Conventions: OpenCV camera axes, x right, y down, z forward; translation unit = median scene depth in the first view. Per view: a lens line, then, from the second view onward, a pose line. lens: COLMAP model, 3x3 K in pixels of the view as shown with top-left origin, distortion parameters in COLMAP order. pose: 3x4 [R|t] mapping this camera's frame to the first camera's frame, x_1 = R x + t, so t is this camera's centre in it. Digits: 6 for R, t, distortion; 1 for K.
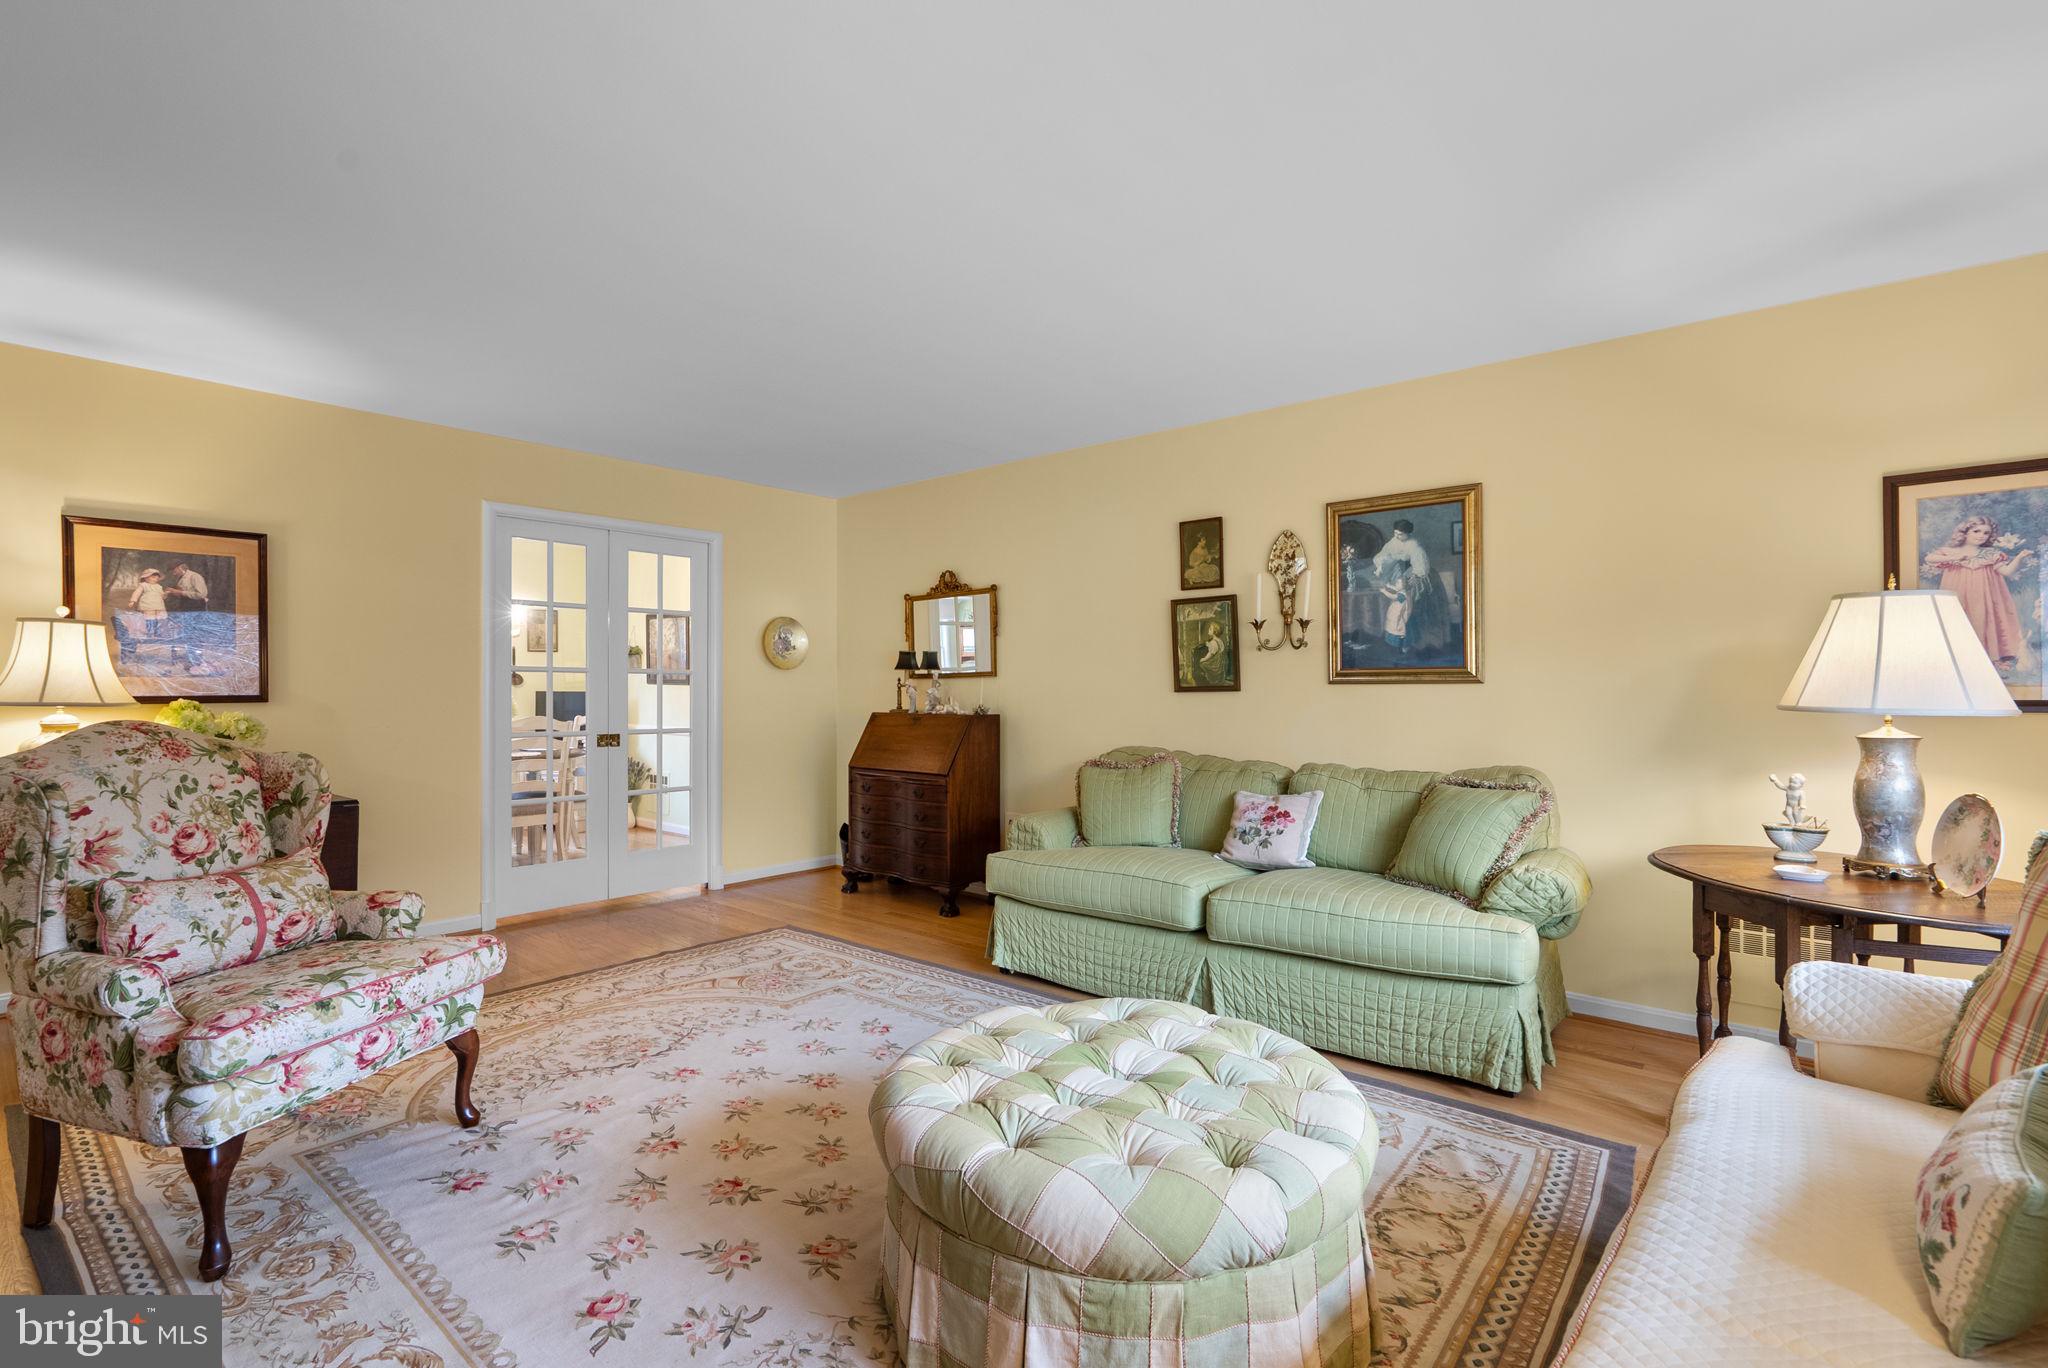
lens RADIAL K [[932.9, 0, 1017.0], [0, 932.9, 691.6], [0, 0, 1]] dist [-0.001187, -0.000040]
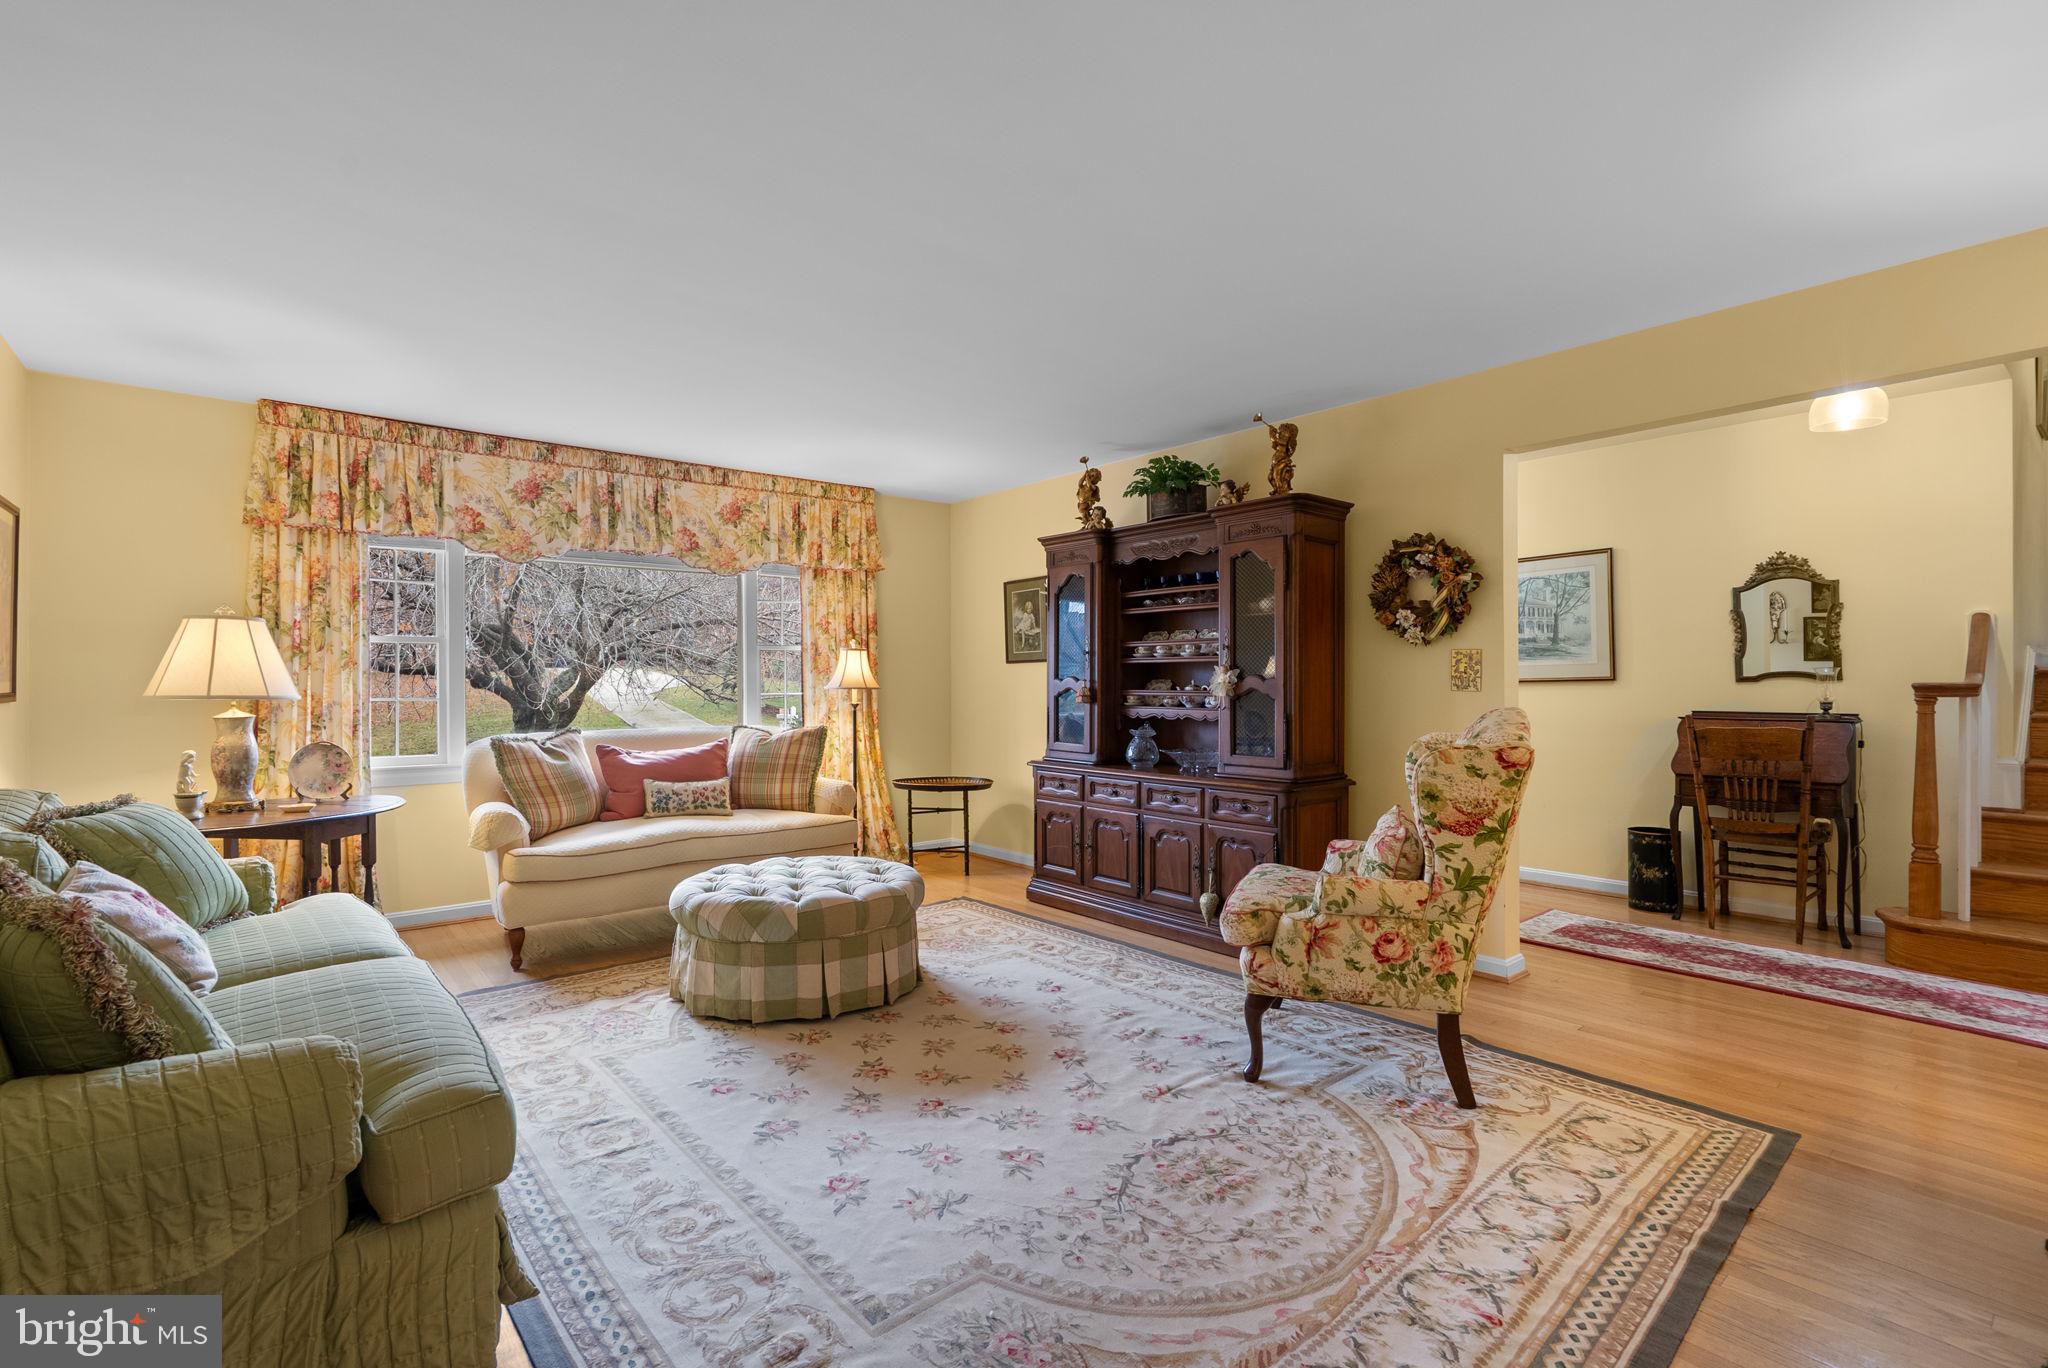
lens RADIAL K [[941.4, 0, 1015.3], [0, 941.4, 684.4], [0, 0, 1]] dist [-0.010782, 0.000029]
pose [[-0.985406, 0.001339, 0.170215, -0.320603], [0.002061, 0.999990, 0.004068, -0.002602], [-0.170208, 0.004360, -0.985399, 1.362858]]
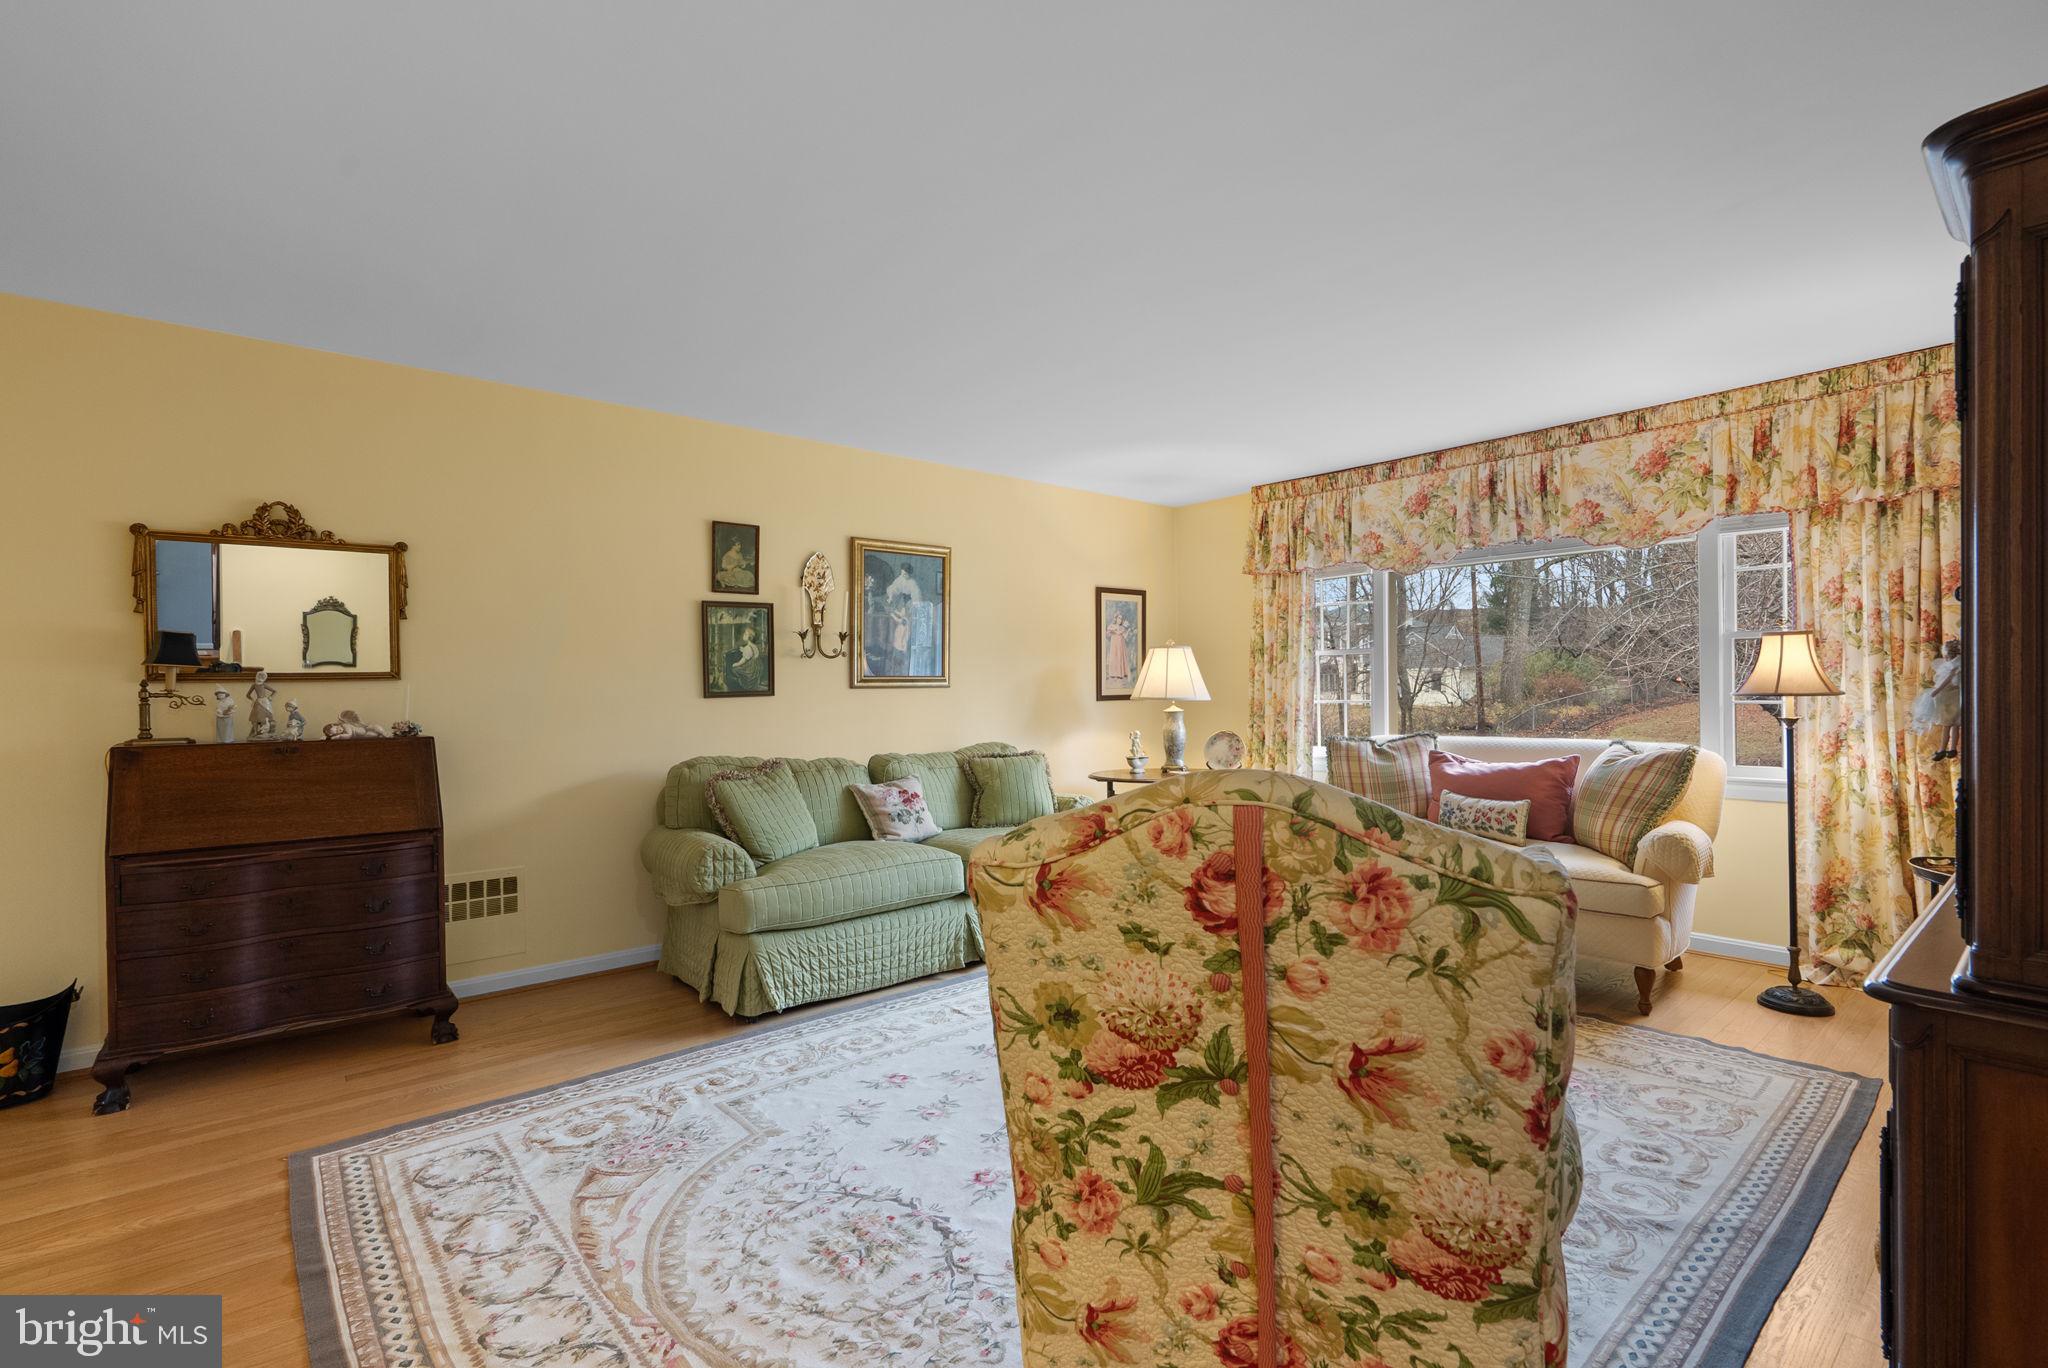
lens RADIAL K [[932.9, 0, 1017.0], [0, 932.9, 691.6], [0, 0, 1]] dist [-0.001187, -0.000040]
pose [[0.164196, -0.005850, 0.986410, -0.826745], [0.012080, 0.999919, 0.003919, -0.006391], [-0.986354, 0.011272, 0.164253, 0.611684]]
